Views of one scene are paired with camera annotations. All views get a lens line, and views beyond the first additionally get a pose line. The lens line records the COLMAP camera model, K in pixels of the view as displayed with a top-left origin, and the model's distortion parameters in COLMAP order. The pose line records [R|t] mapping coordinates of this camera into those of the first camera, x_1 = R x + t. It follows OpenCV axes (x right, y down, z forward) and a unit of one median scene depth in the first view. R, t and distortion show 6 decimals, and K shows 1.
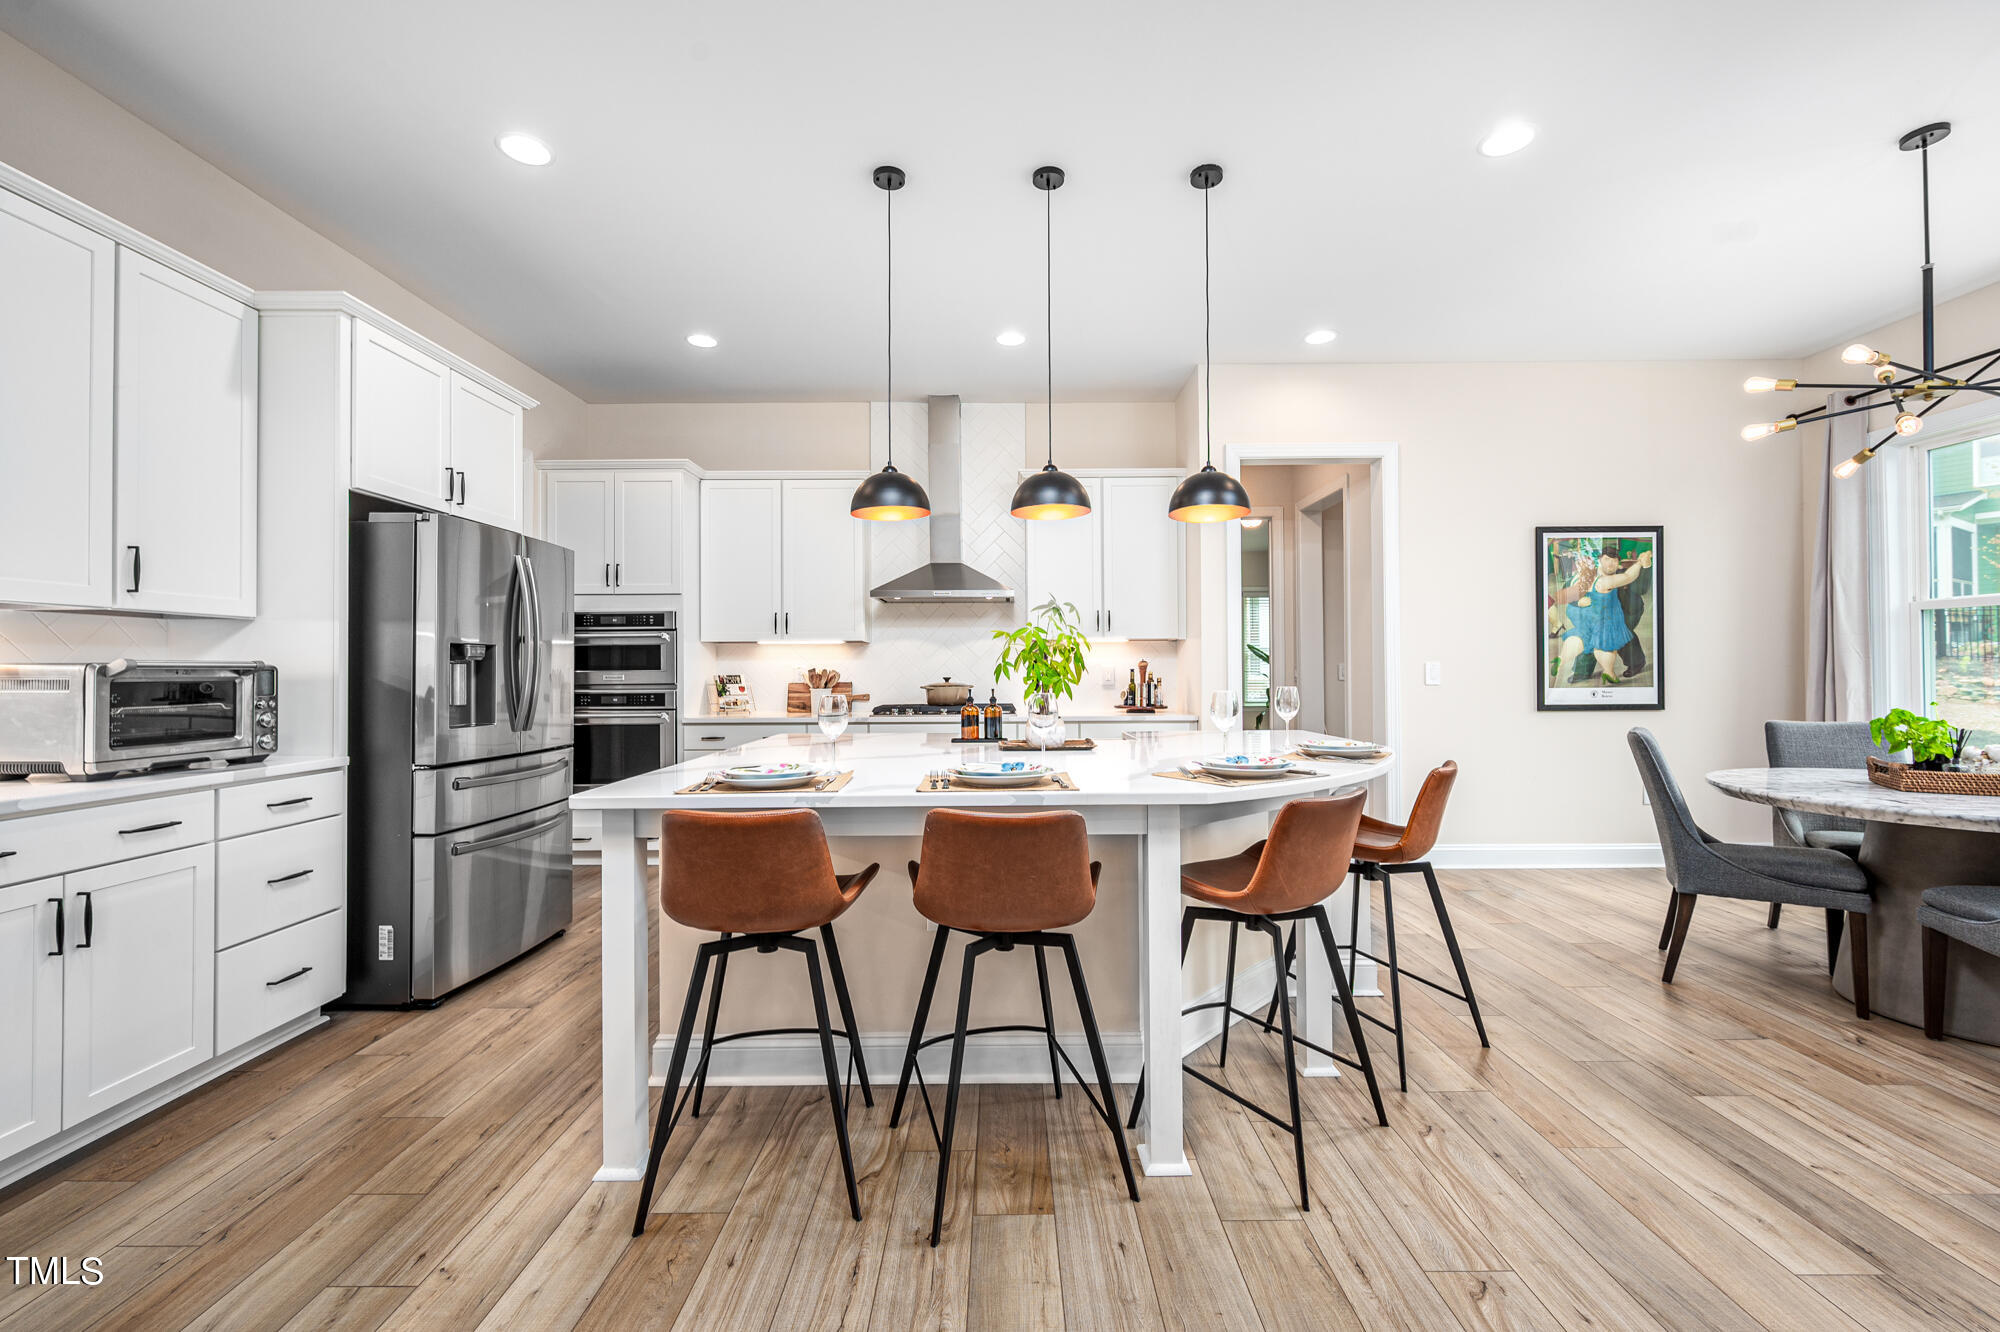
lens RADIAL K [[822.3, 0, 1000.7], [0, 822.3, 658.0], [0, 0, 1]] dist [0.005888, -0.000560]
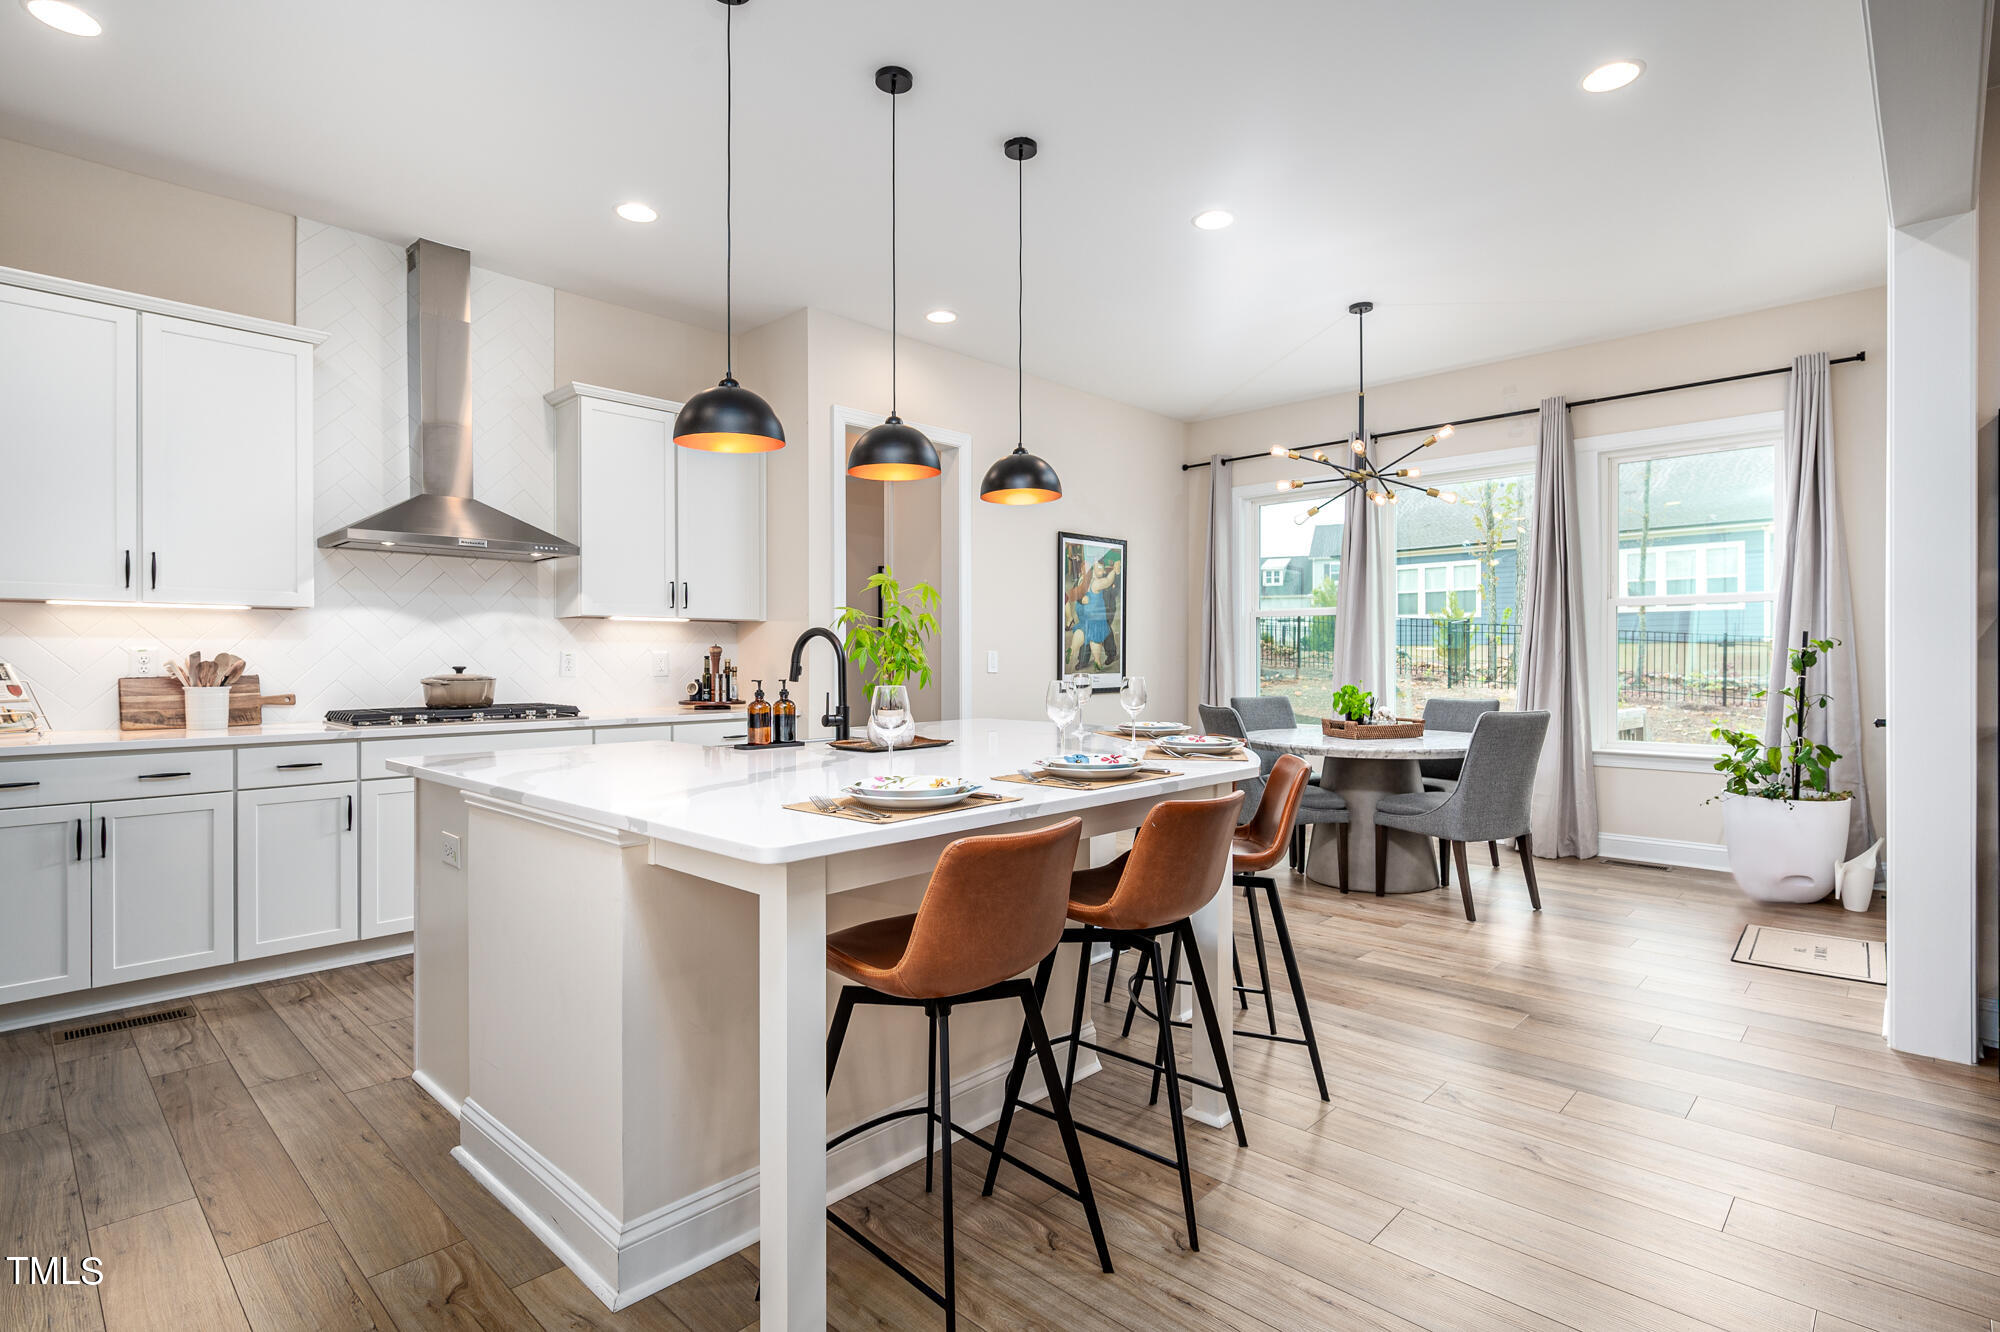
lens RADIAL K [[985.9, 0, 998.5], [0, 985.9, 649.3], [0, 0, 1]] dist [0.001422, 0.000447]
pose [[0.688818, 0.010425, 0.724859, -0.380564], [-0.013153, 0.999912, -0.001881, 0.005416], [-0.724815, -0.008239, 0.688894, 0.133437]]
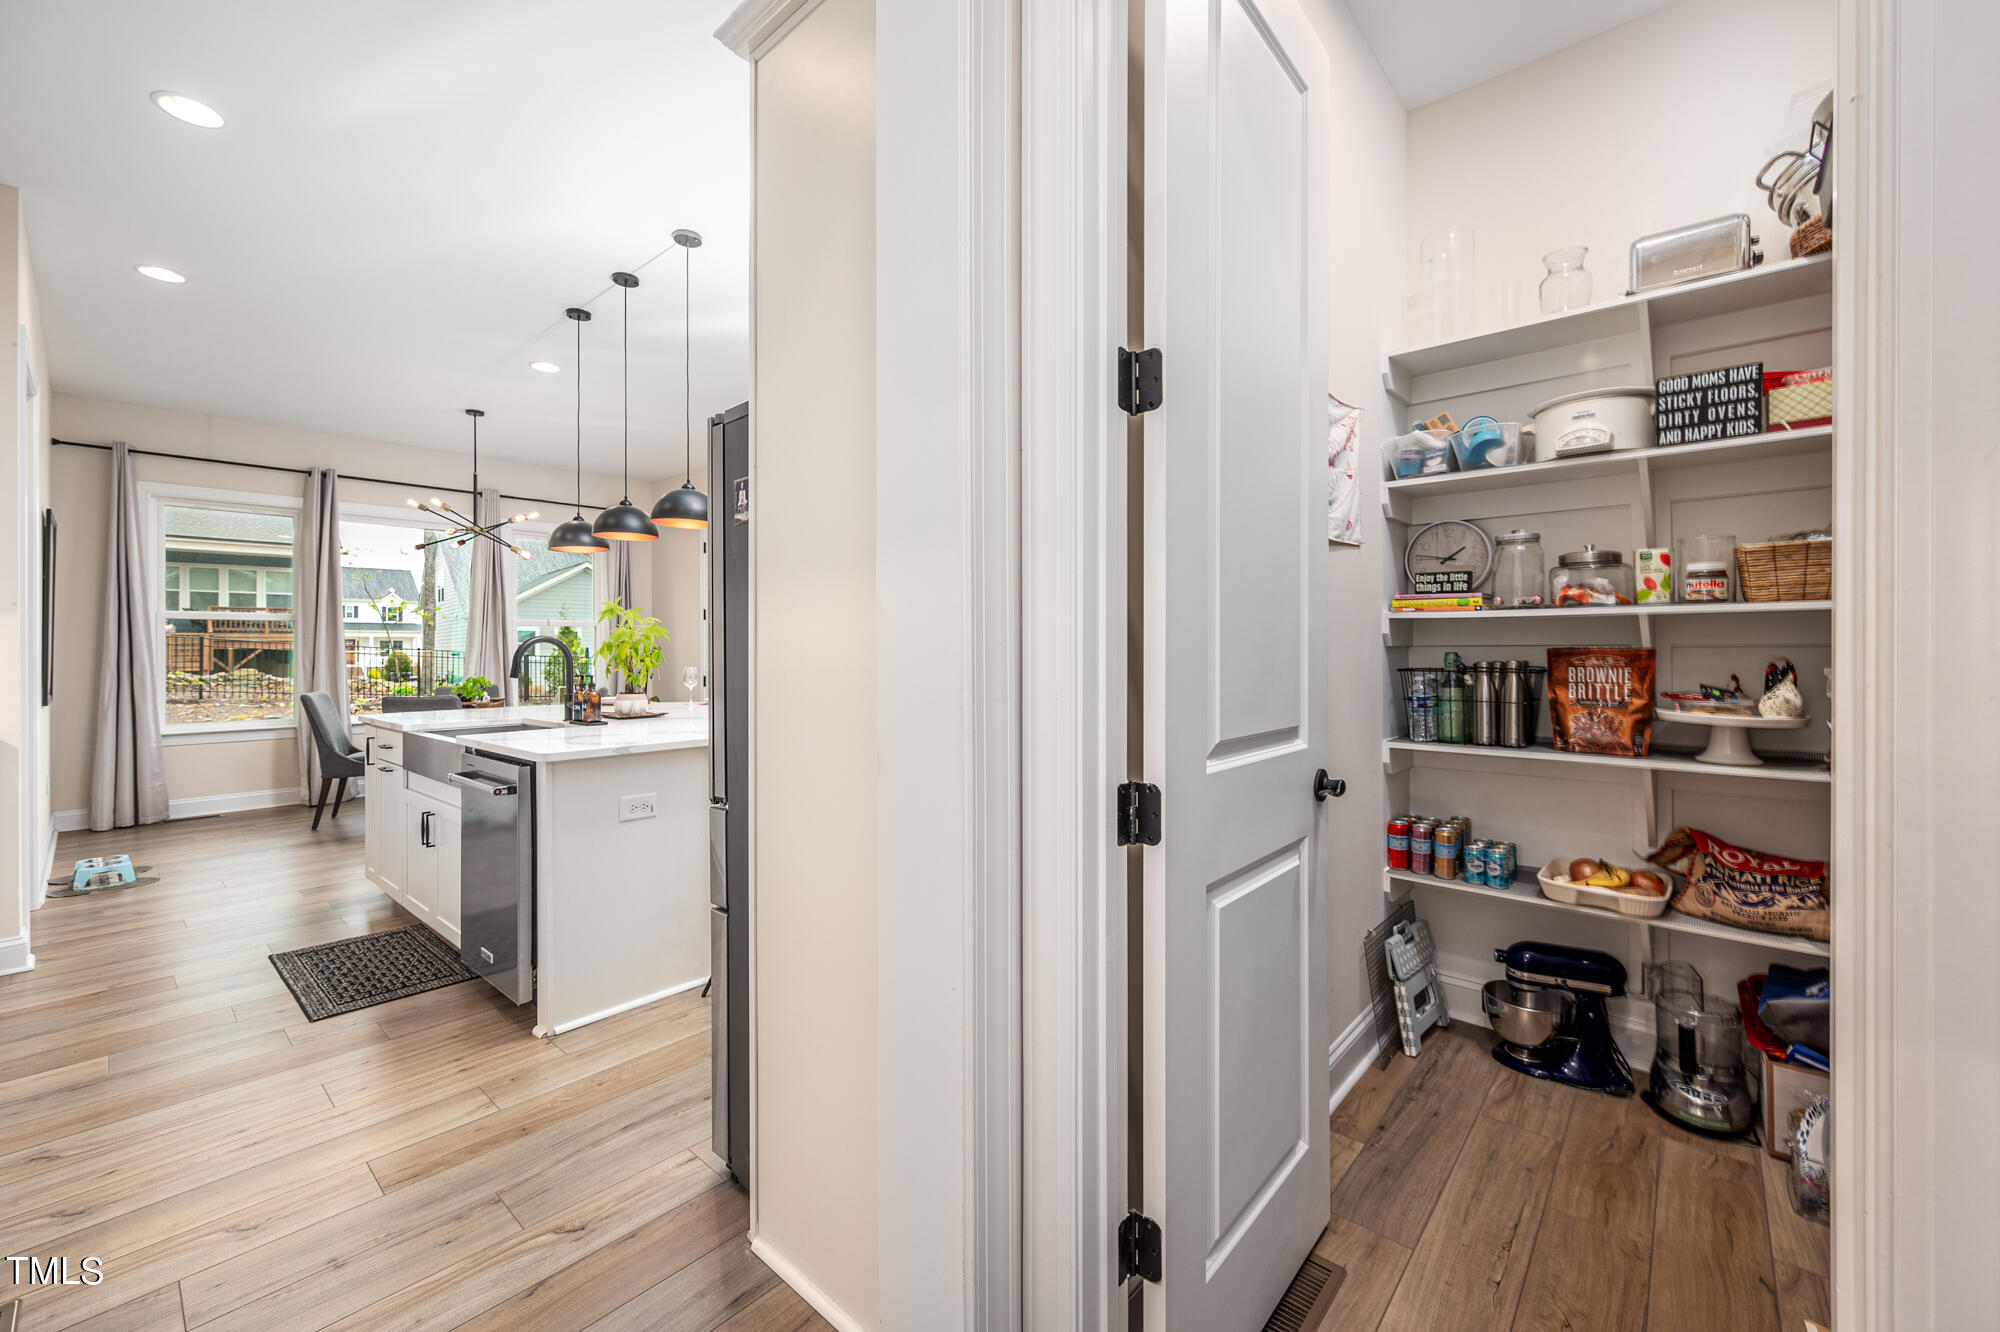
lens RADIAL K [[801.6, 0, 998.0], [0, 801.6, 648.9], [0, 0, 1]] dist [-0.000915, 0.000619]
pose [[-0.752017, 0.011447, 0.659044, -0.757291], [0.001473, 0.999876, -0.015686, 0.015848], [-0.659142, -0.010825, -0.751941, 0.975111]]
